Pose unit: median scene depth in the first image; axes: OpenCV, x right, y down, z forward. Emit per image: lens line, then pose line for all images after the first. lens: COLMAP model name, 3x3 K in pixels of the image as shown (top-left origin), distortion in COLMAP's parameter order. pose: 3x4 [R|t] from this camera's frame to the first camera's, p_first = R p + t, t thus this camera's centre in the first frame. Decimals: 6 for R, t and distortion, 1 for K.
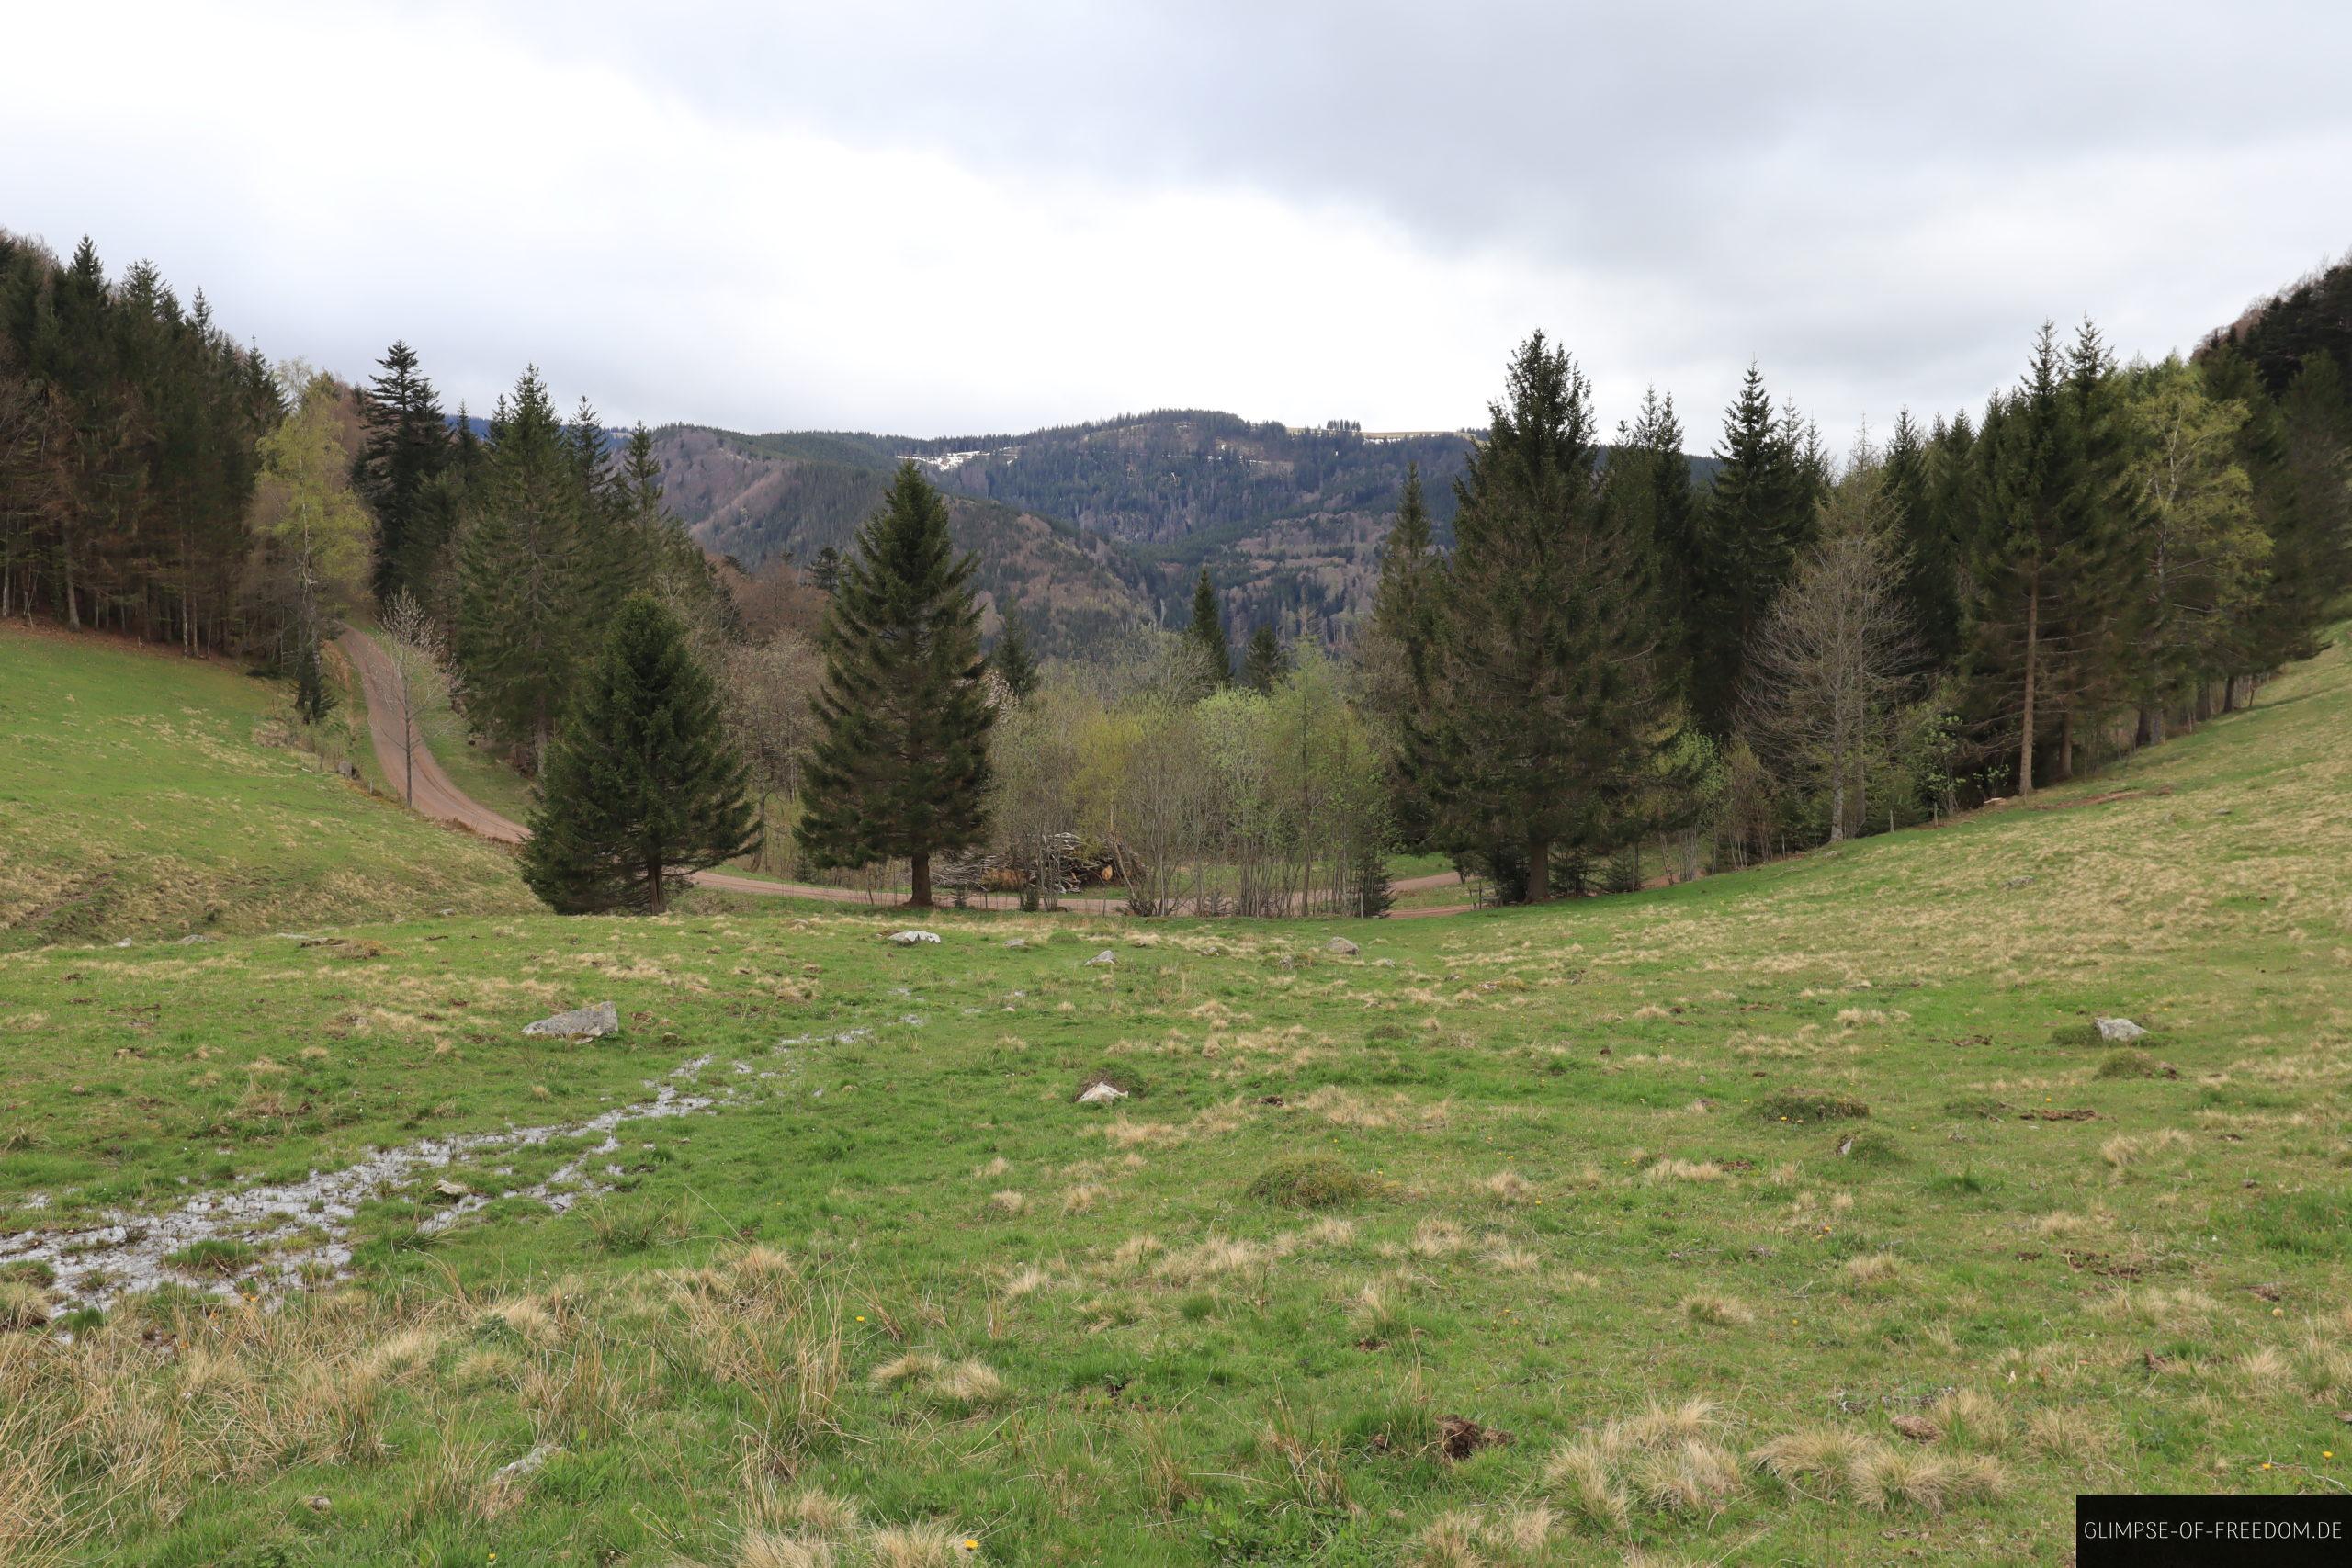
lens RADIAL K [[1901.2, 0, 1166.7], [0, 1901.2, 778.0], [0, 0, 1]] dist [-0.039411, -0.000941]
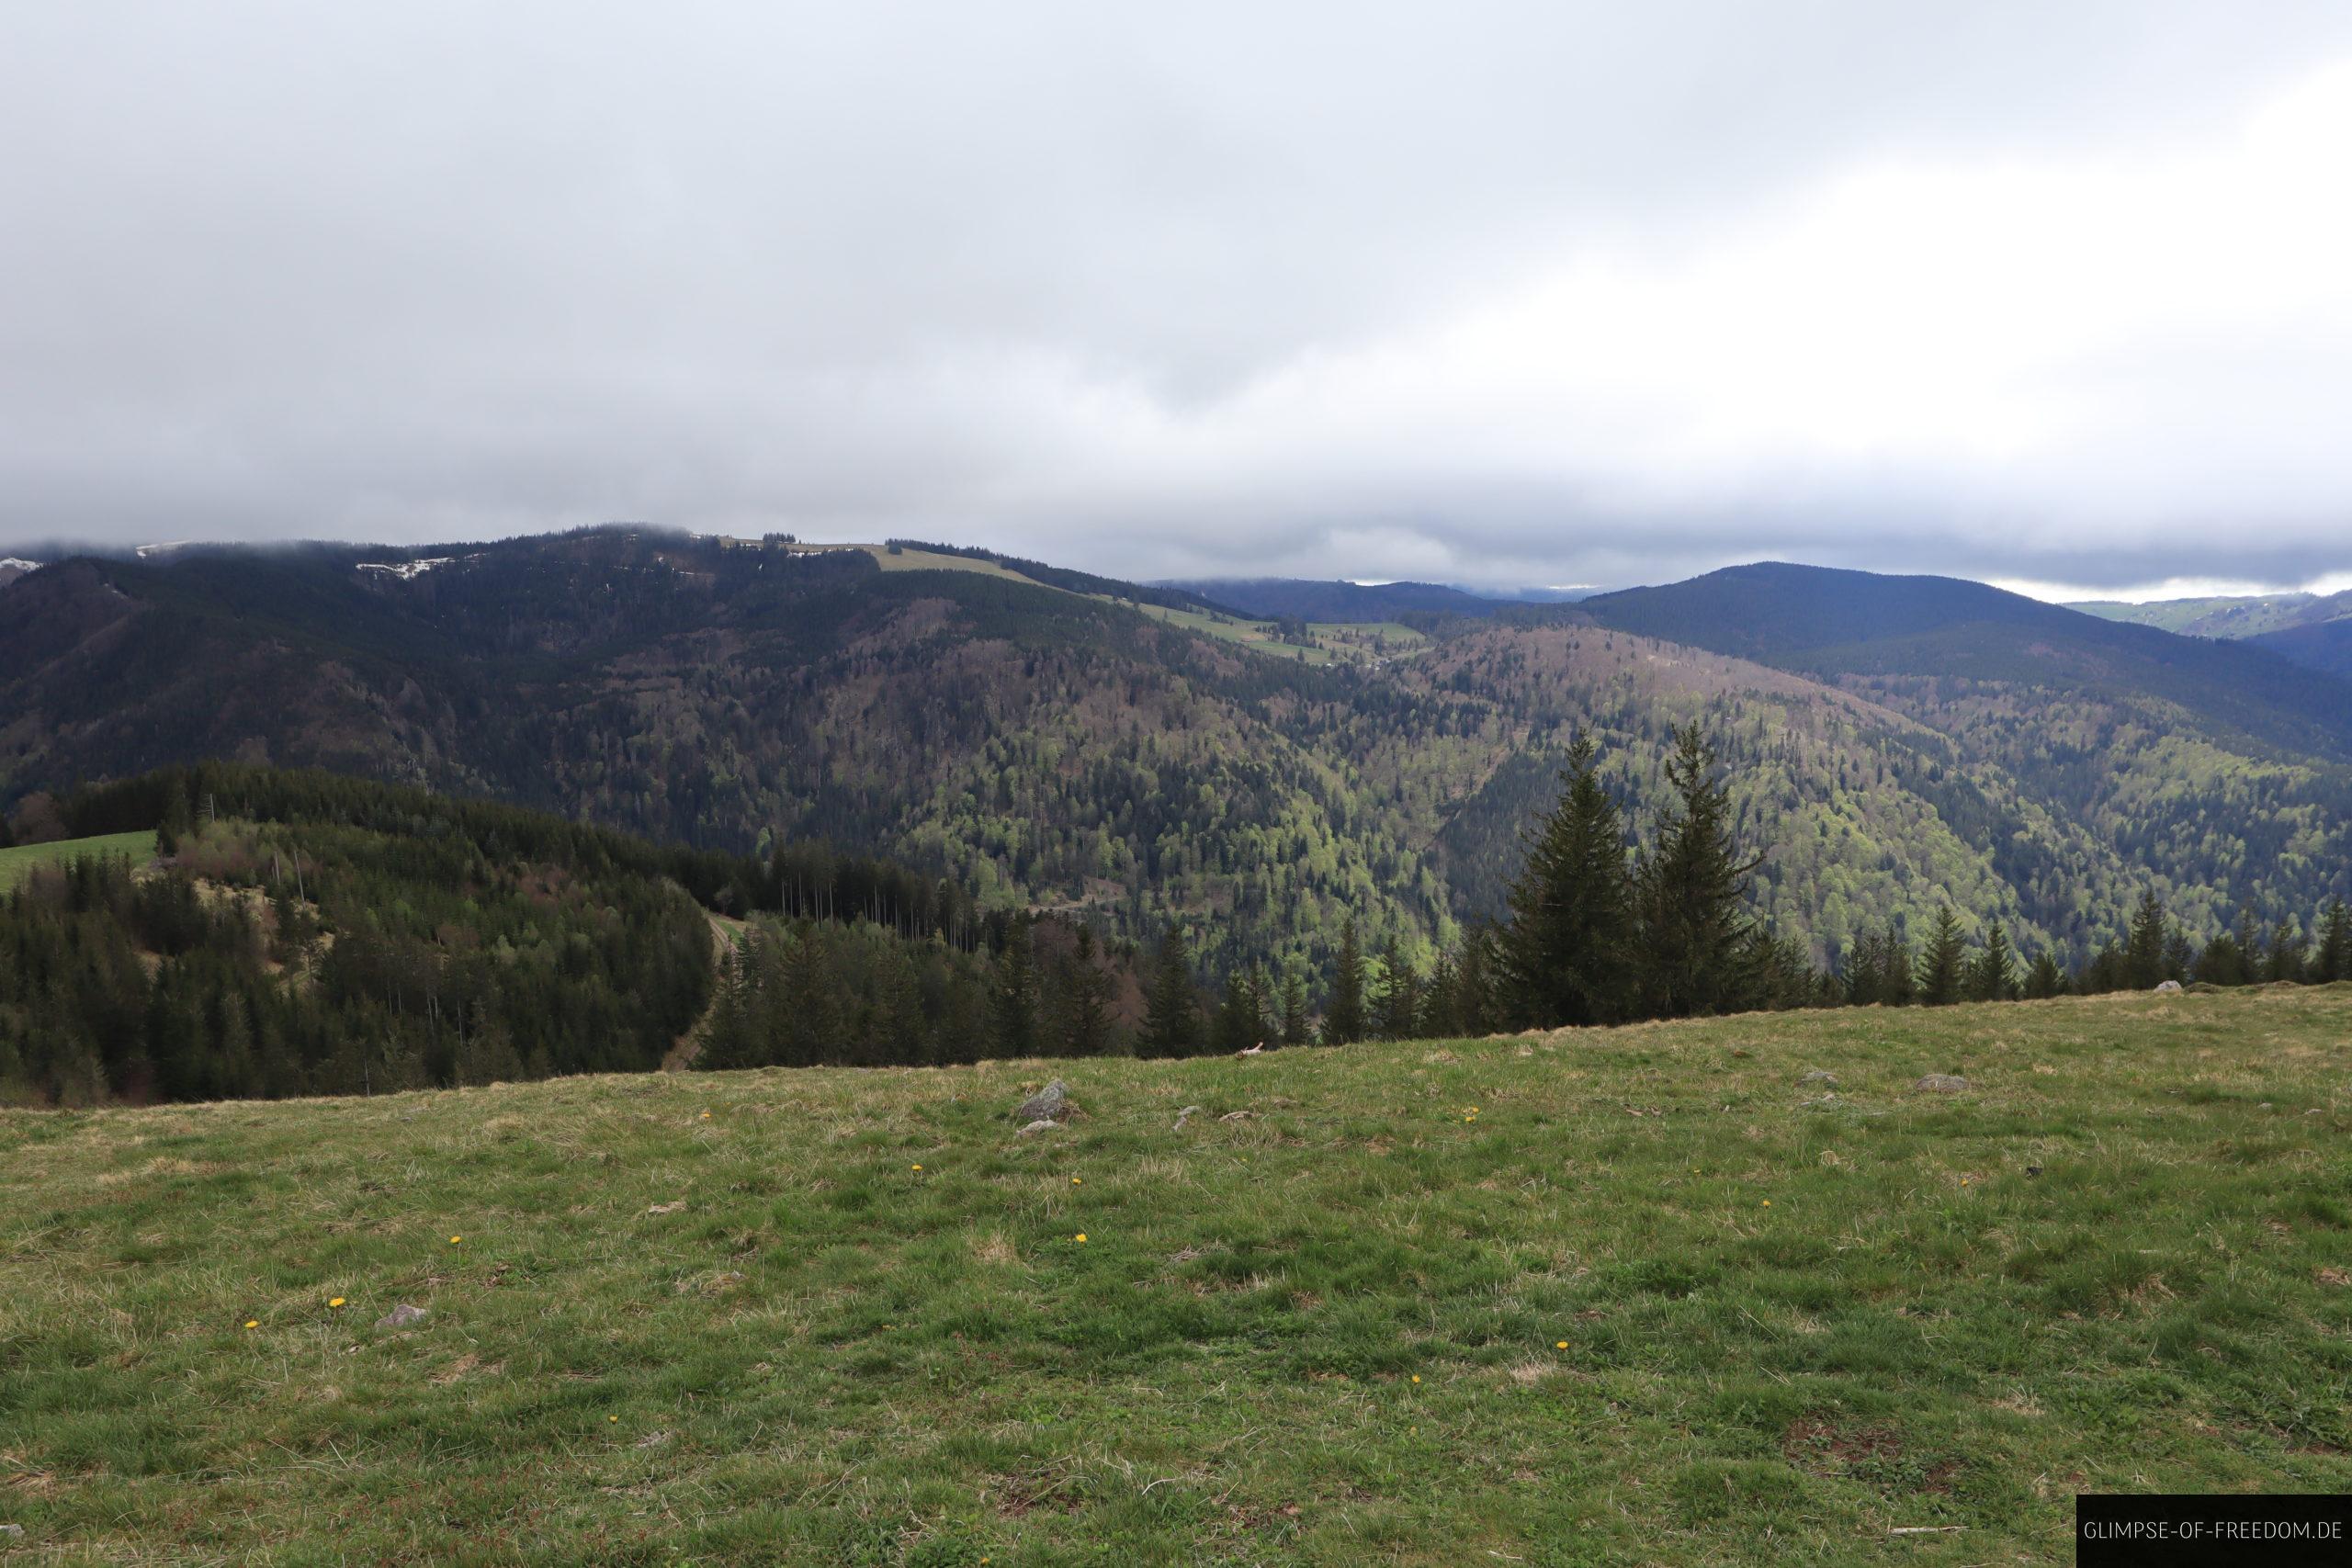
lens RADIAL K [[1777.9, 0, 1168.7], [0, 1777.9, 787.8], [0, 0, 1]] dist [-0.010086, 0.017359]
pose [[0.987340, -0.014497, 0.157954, 0.215894], [0.014919, 0.999888, -0.001489, -0.042666], [-0.157914, 0.003827, 0.987445, -0.130219]]
